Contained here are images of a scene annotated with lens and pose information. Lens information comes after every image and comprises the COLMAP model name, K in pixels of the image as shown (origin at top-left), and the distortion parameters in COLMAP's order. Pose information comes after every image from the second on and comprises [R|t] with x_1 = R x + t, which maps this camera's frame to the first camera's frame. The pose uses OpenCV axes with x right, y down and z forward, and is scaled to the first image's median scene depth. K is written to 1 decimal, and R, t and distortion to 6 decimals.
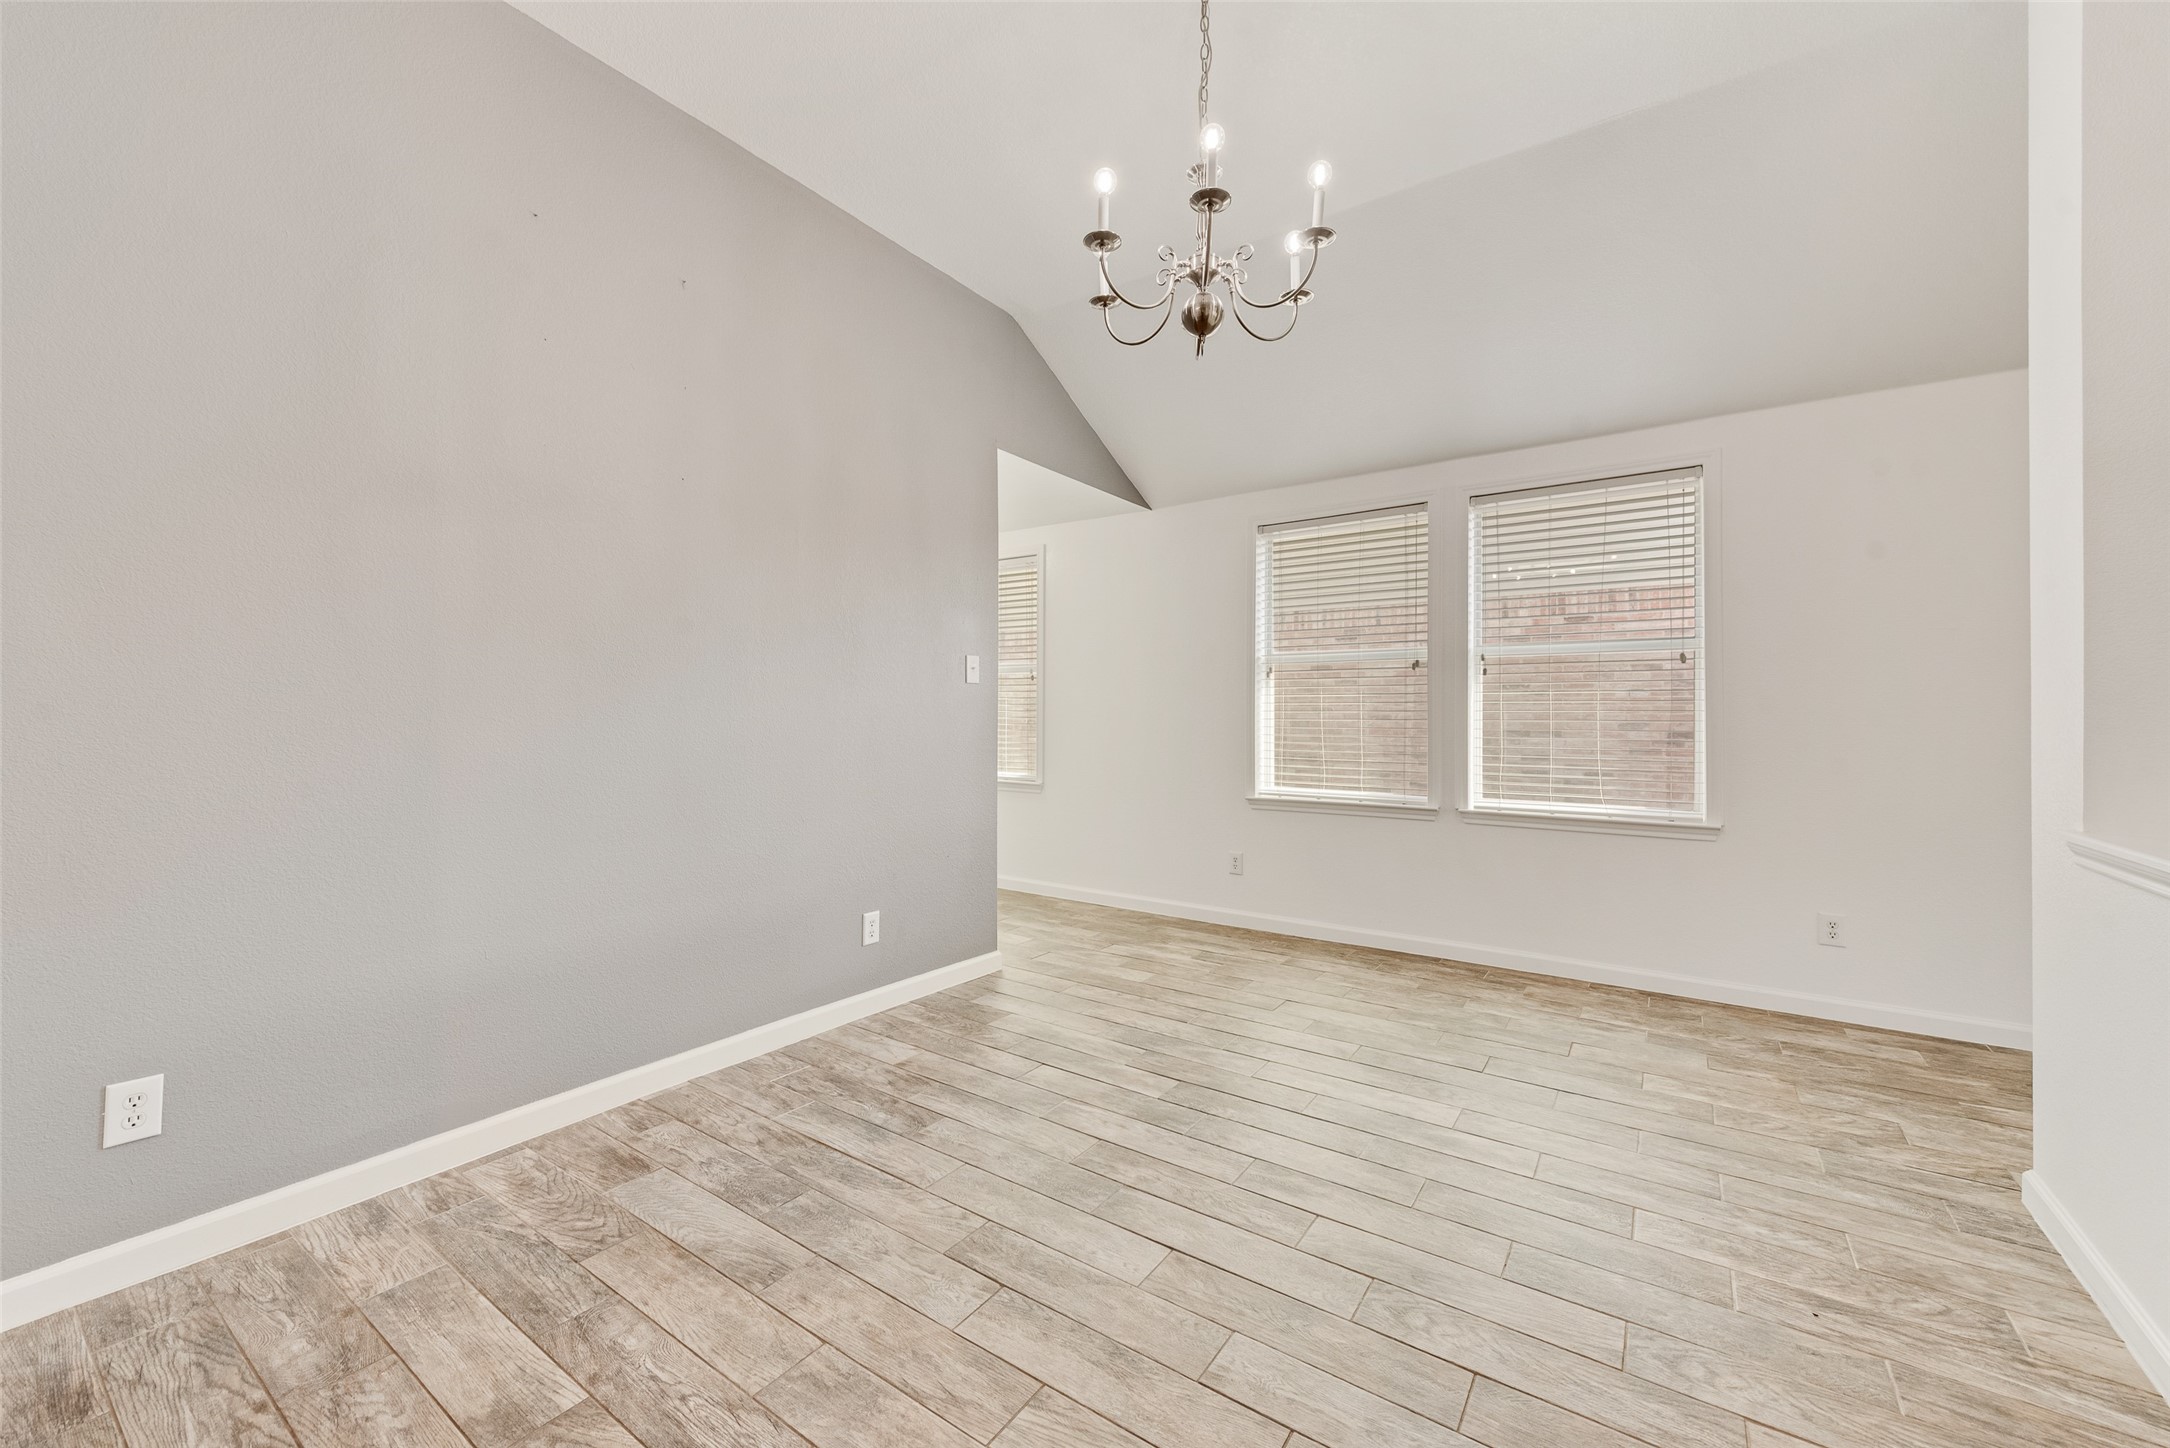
lens RADIAL K [[848.7, 0, 1076.1], [0, 848.7, 722.6], [0, 0, 1]] dist [0.010404, -0.003508]
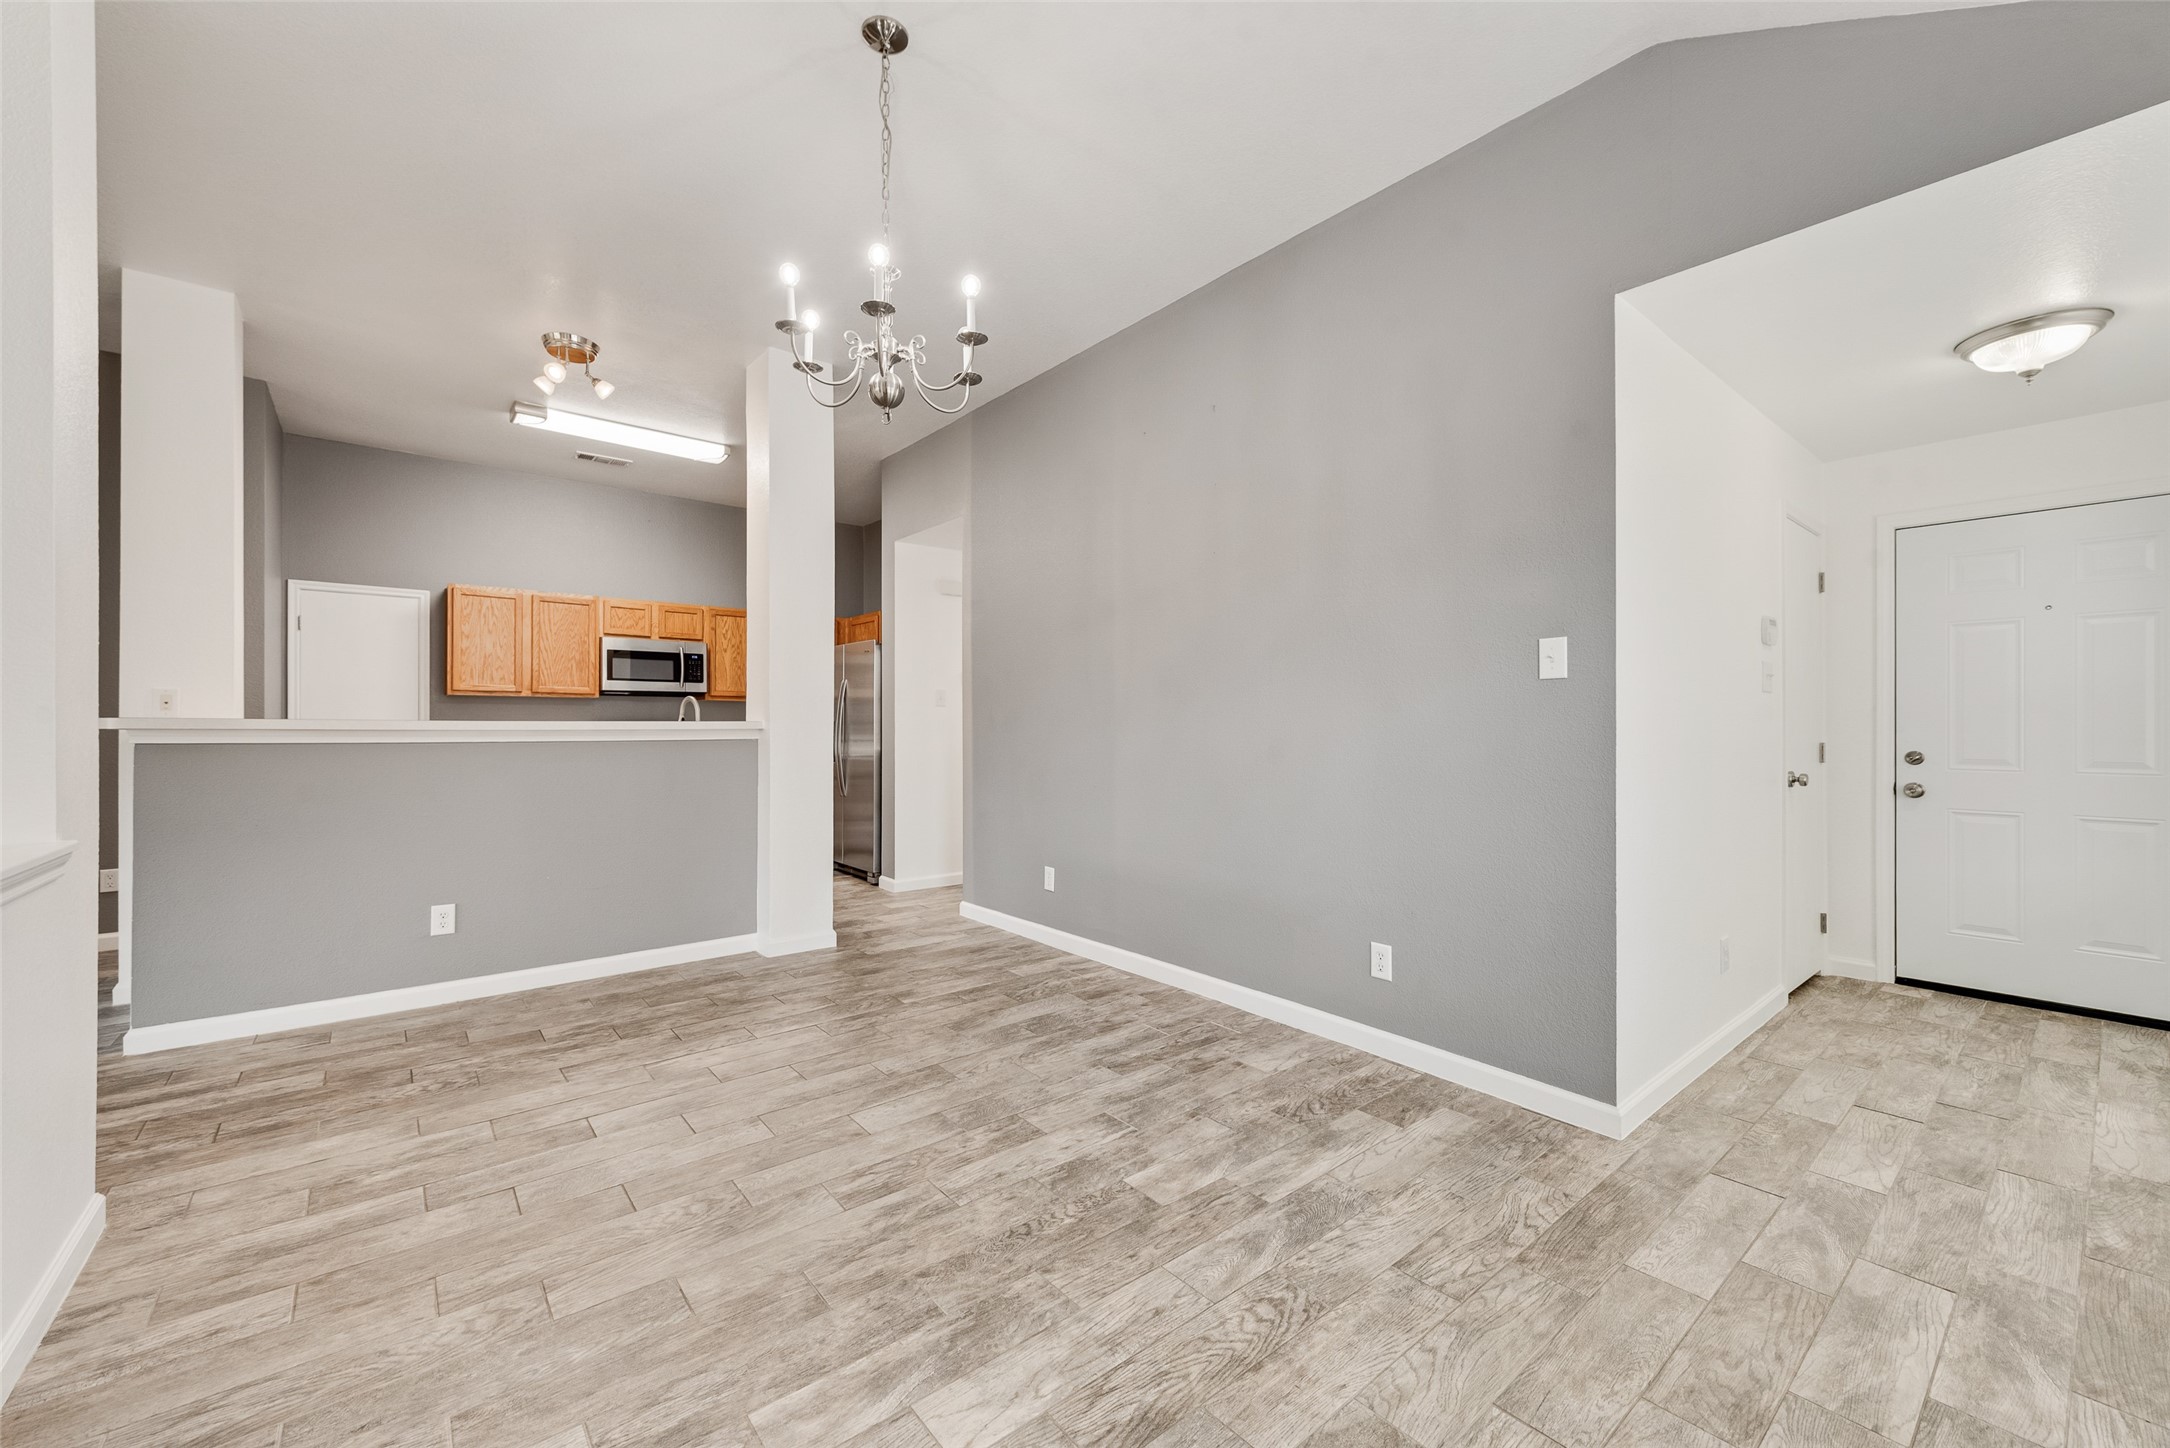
lens RADIAL K [[848.7, 0, 1076.1], [0, 848.7, 722.6], [0, 0, 1]] dist [0.010404, -0.003508]
pose [[-0.270124, -0.009874, -0.962775, 1.068322], [-0.009403, 0.999927, -0.007617, -0.005231], [0.962780, 0.006996, -0.270197, 1.366177]]
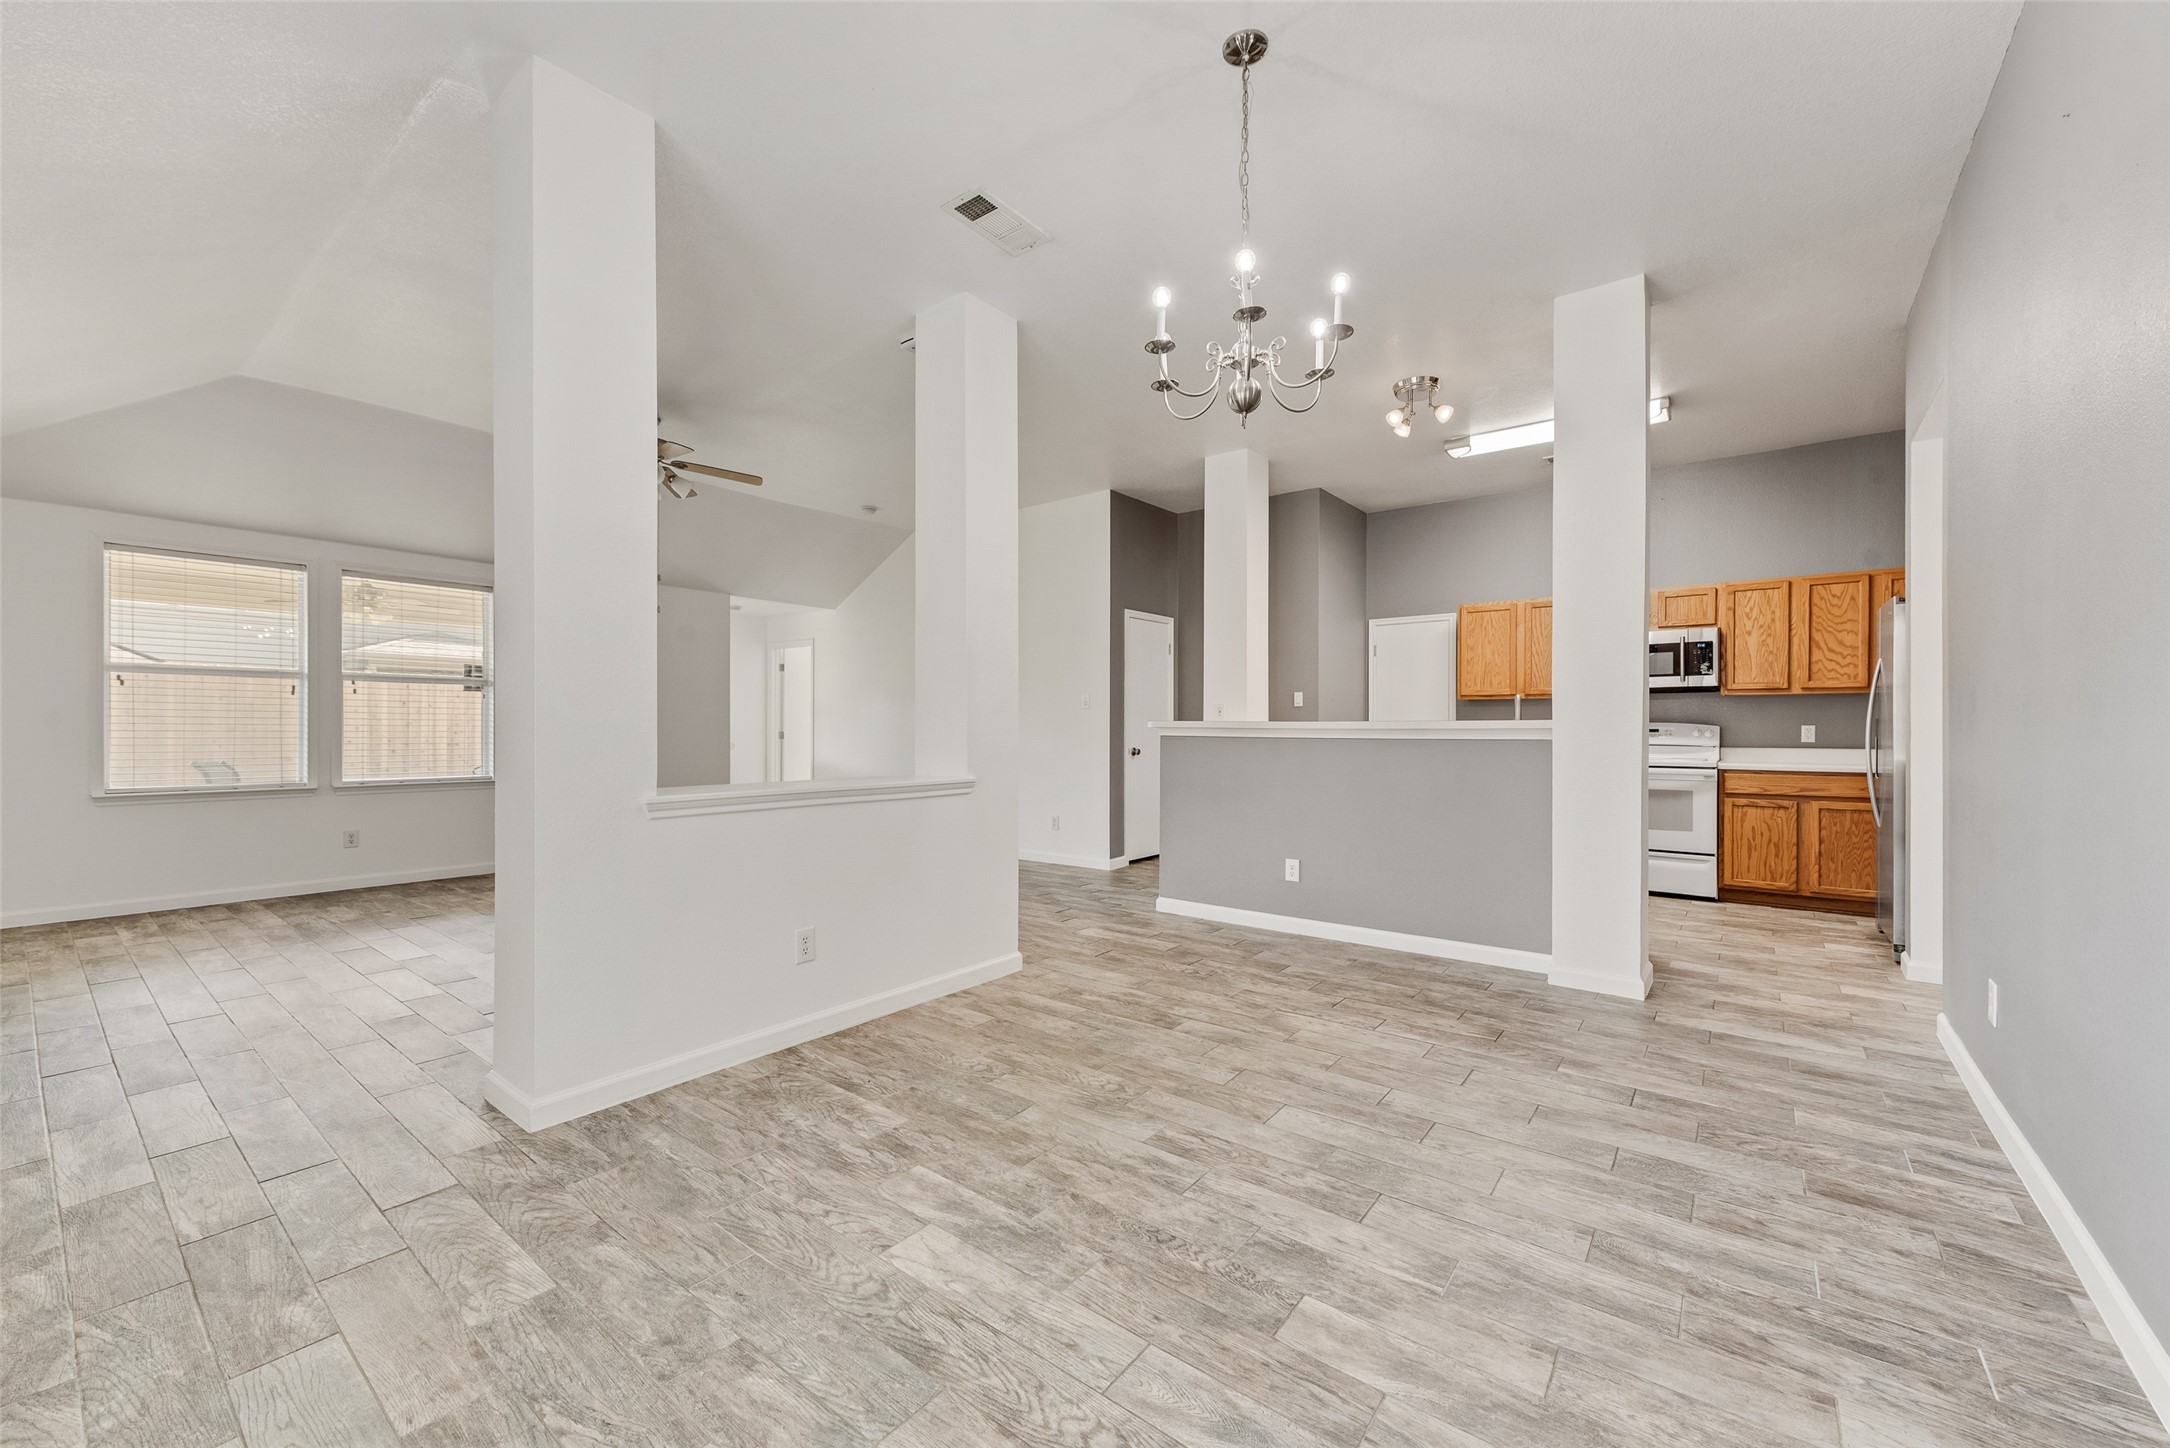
lens RADIAL K [[848.7, 0, 1076.1], [0, 848.7, 722.6], [0, 0, 1]] dist [0.010404, -0.003508]
pose [[-0.998317, -0.007009, 0.057565, 0.276298], [-0.006842, 0.999972, 0.003098, -0.009061], [-0.057585, 0.002699, -0.998337, 1.939504]]
